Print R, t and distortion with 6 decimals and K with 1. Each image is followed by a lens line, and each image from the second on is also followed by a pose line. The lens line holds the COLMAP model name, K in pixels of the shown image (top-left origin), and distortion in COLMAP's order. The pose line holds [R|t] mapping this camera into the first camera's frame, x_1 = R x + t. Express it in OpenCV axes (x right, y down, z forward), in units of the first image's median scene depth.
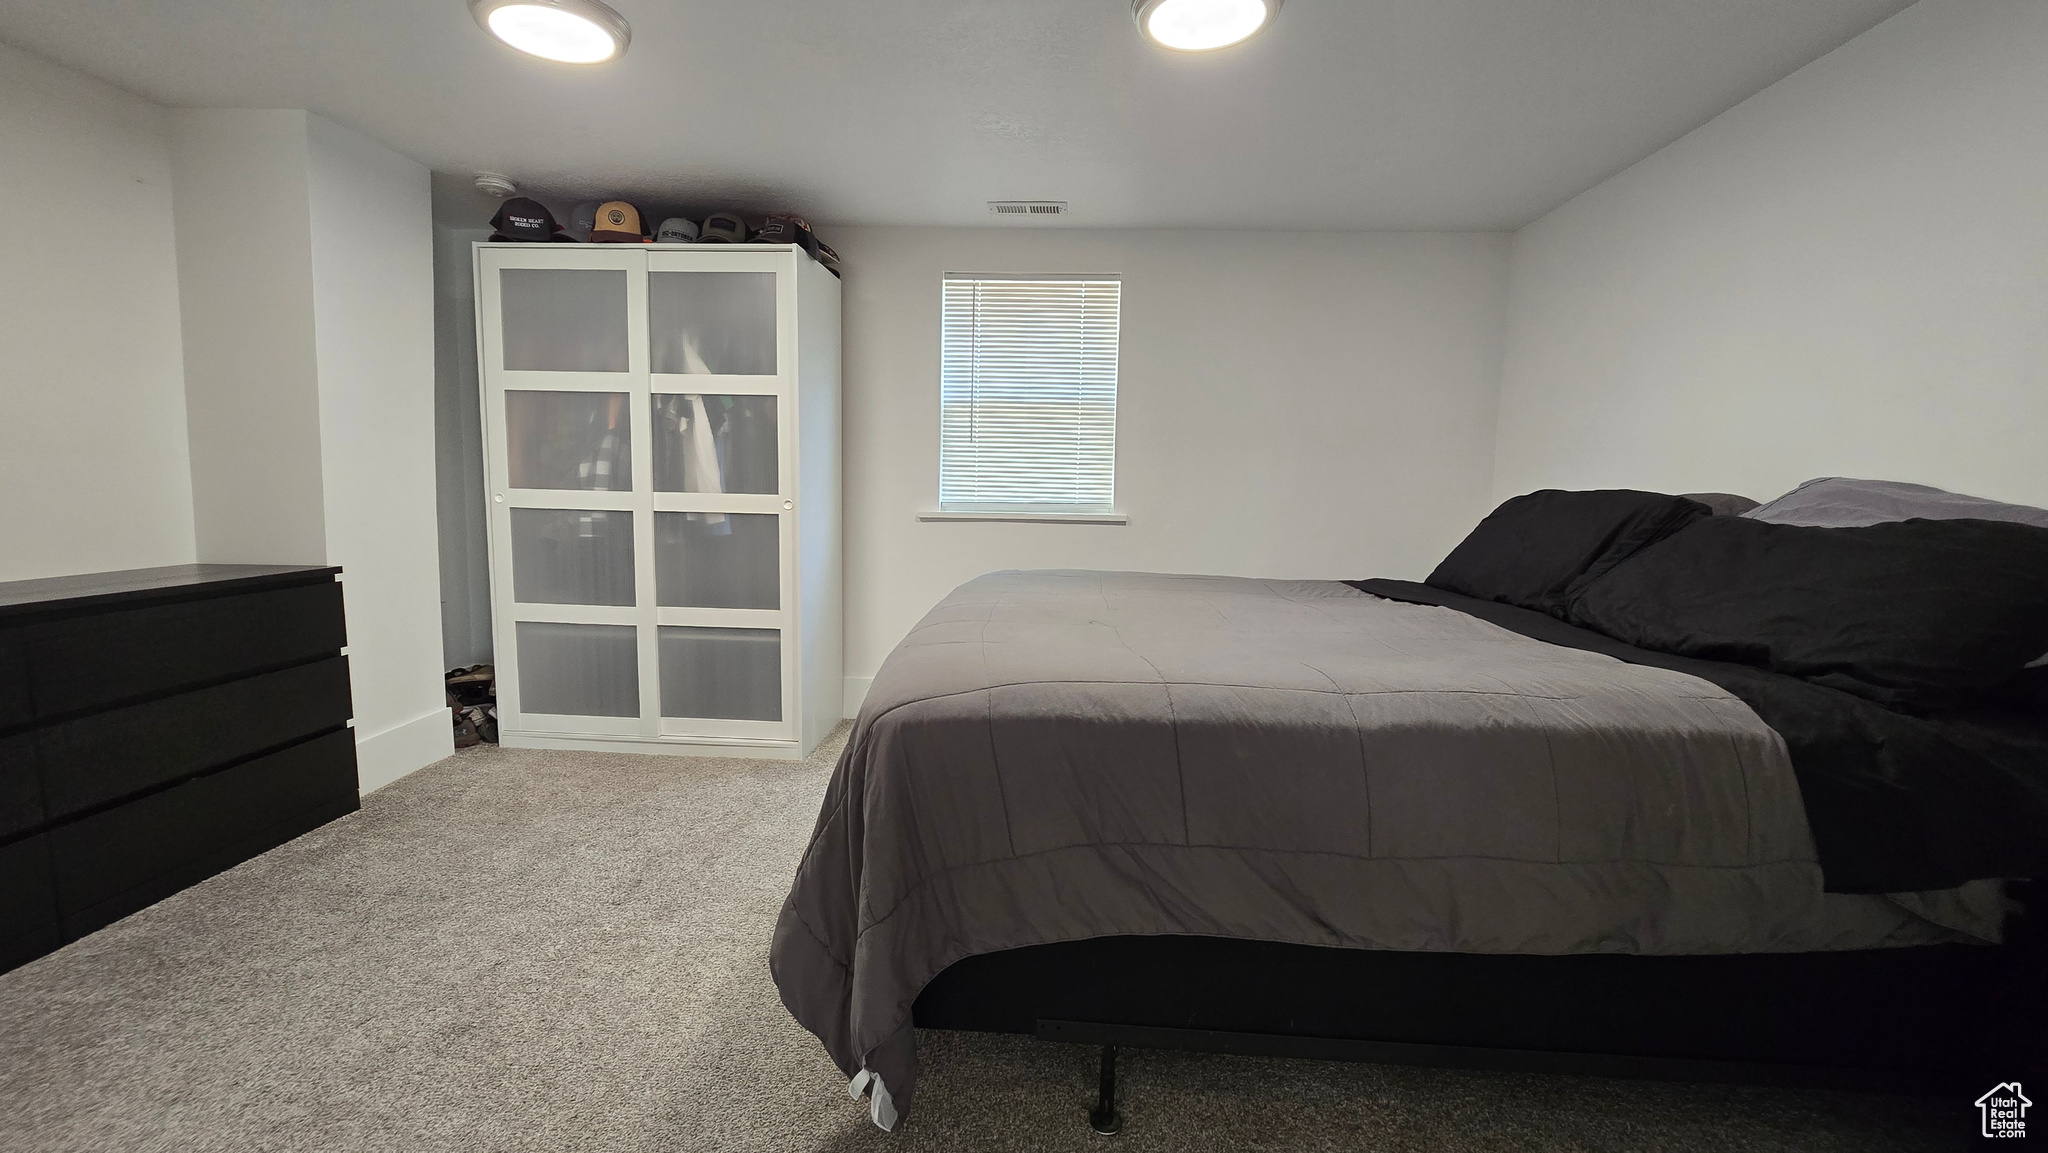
lens RADIAL K [[838.5, 0, 1022.0], [0, 838.5, 578.1], [0, 0, 1]] dist [-0.004346, 0.001079]
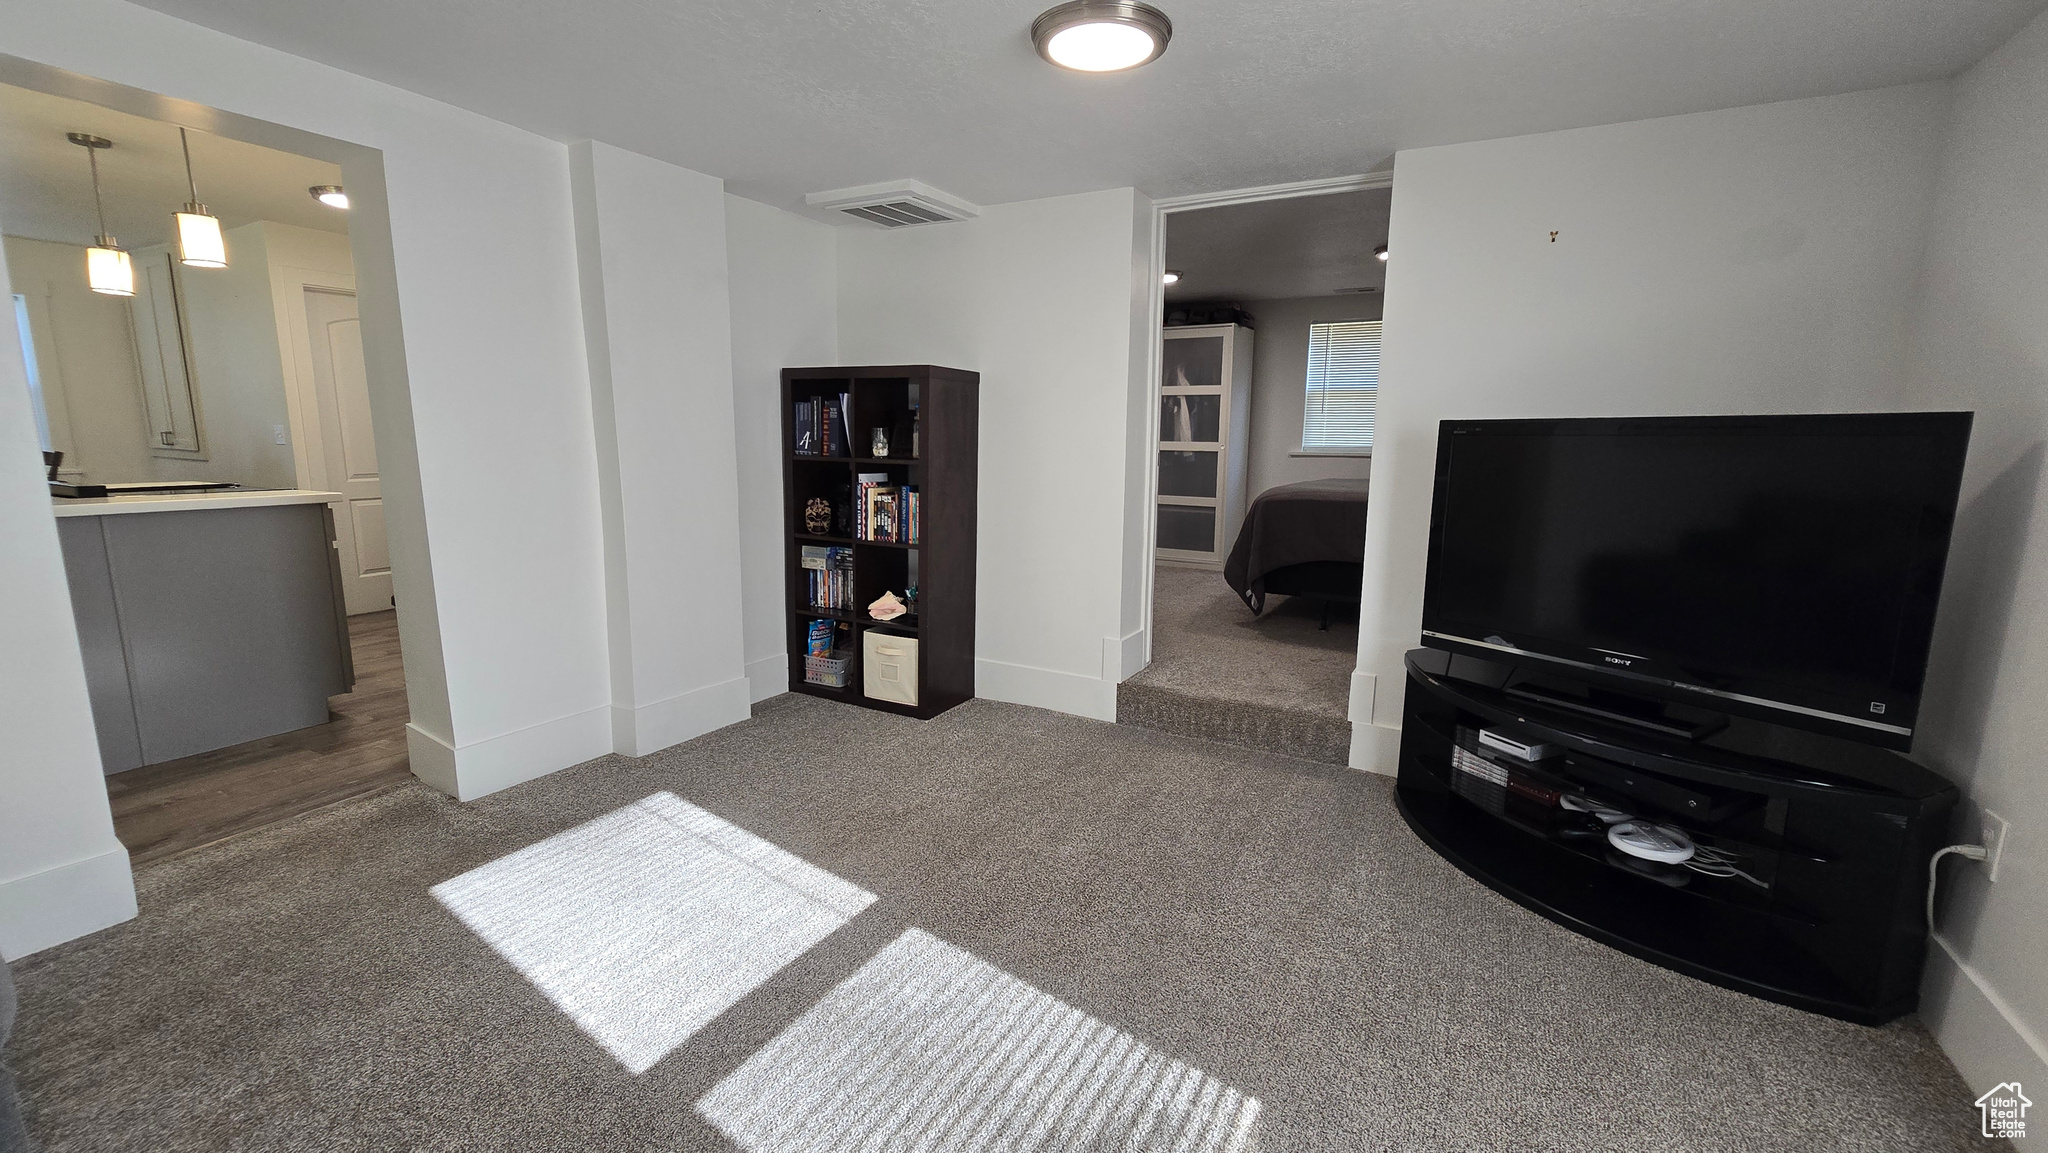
lens RADIAL K [[838.5, 0, 1018.5], [0, 838.5, 580.2], [0, 0, 1]] dist [-0.004346, 0.001079]
pose [[0.895251, 0.063973, -0.440947, 0.210647], [-0.038129, 0.997008, 0.067233, 0.123896], [0.443929, -0.043378, 0.895012, -1.122030]]
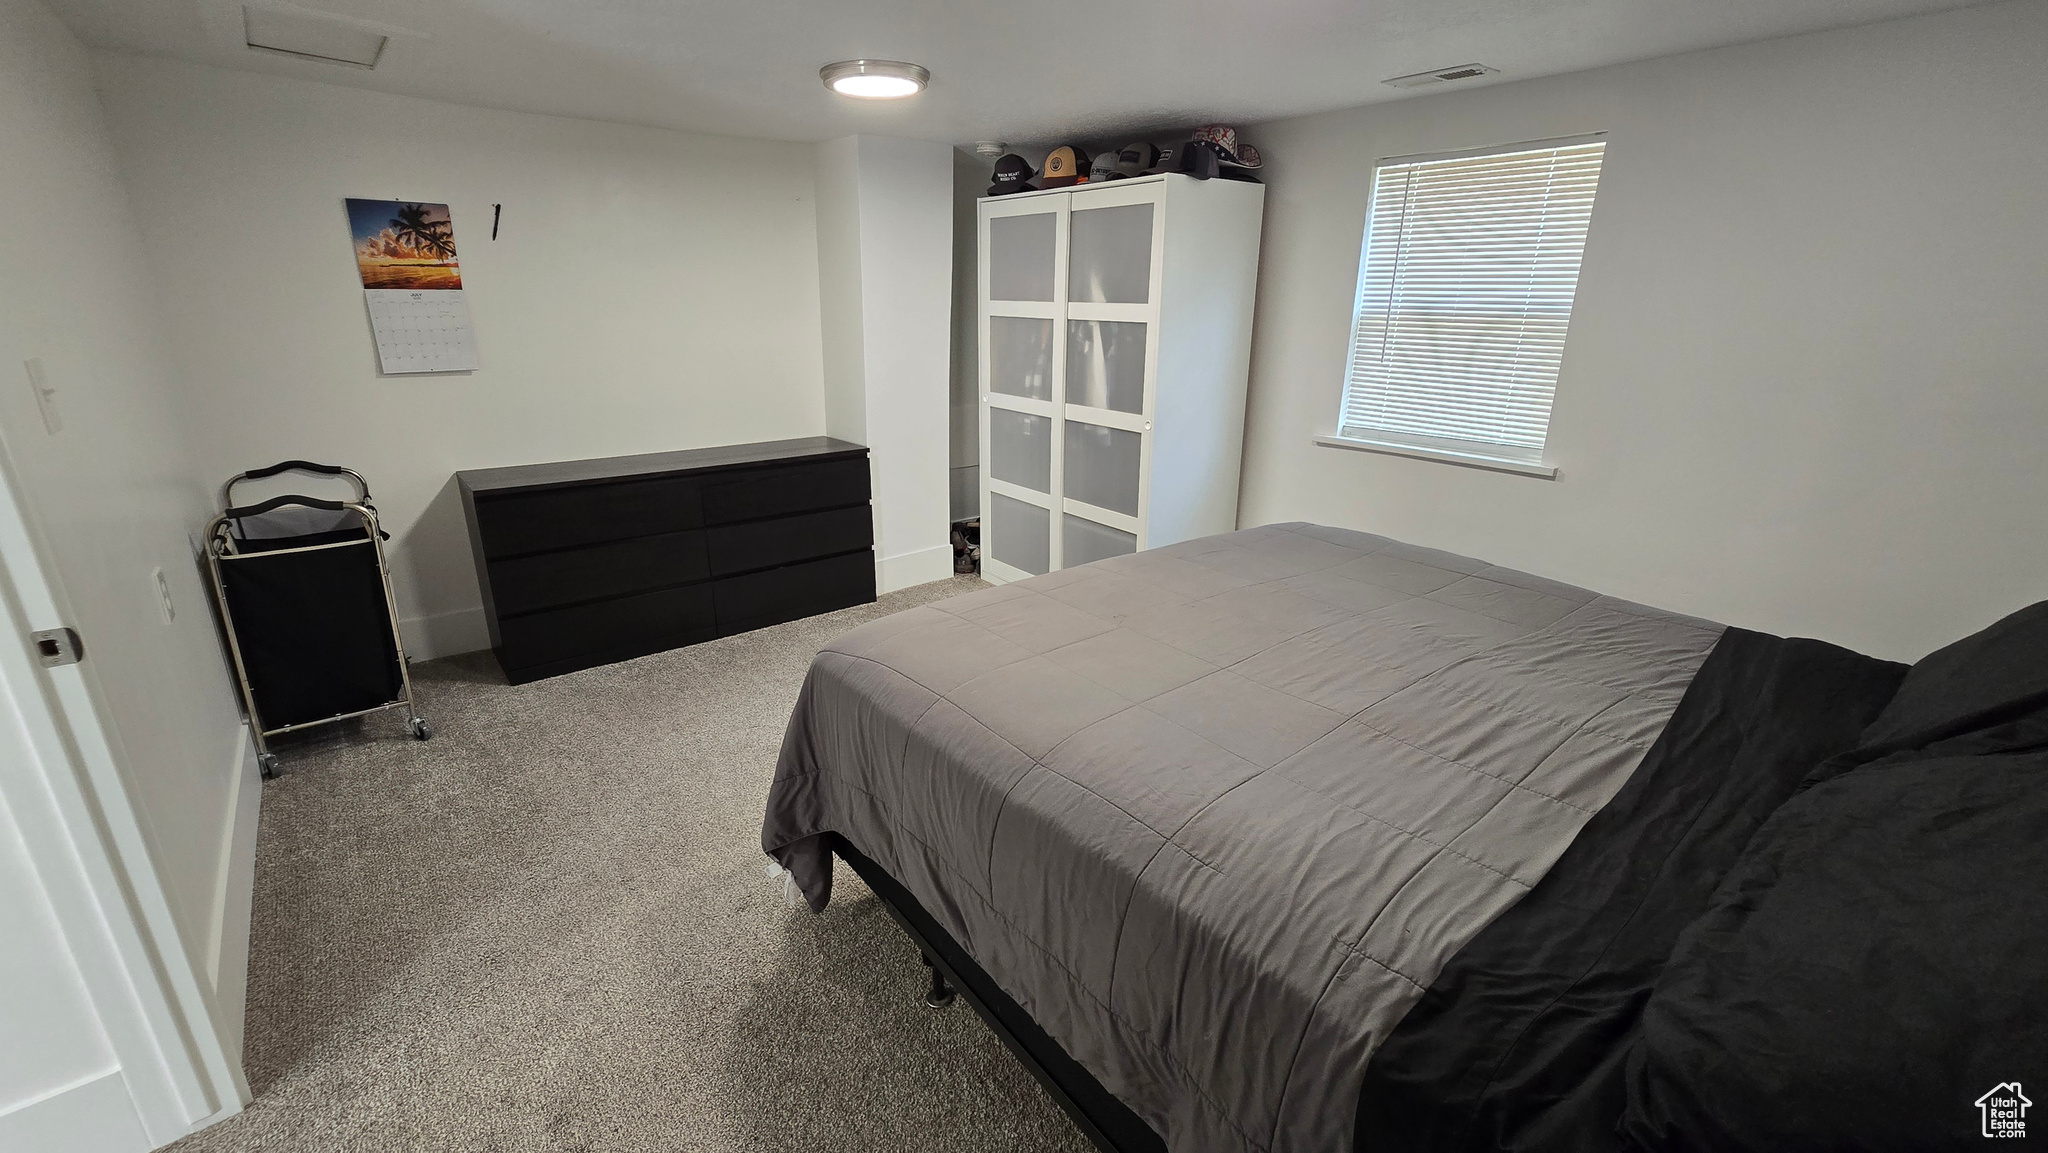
lens RADIAL K [[838.5, 0, 1016.2], [0, 838.5, 575.7], [0, 0, 1]] dist [-0.004346, 0.001079]
pose [[0.661236, 0.223548, -0.716096, 0.434532], [-0.081338, 0.970305, 0.227799, -0.131943], [0.745755, -0.092383, 0.659784, 0.130074]]
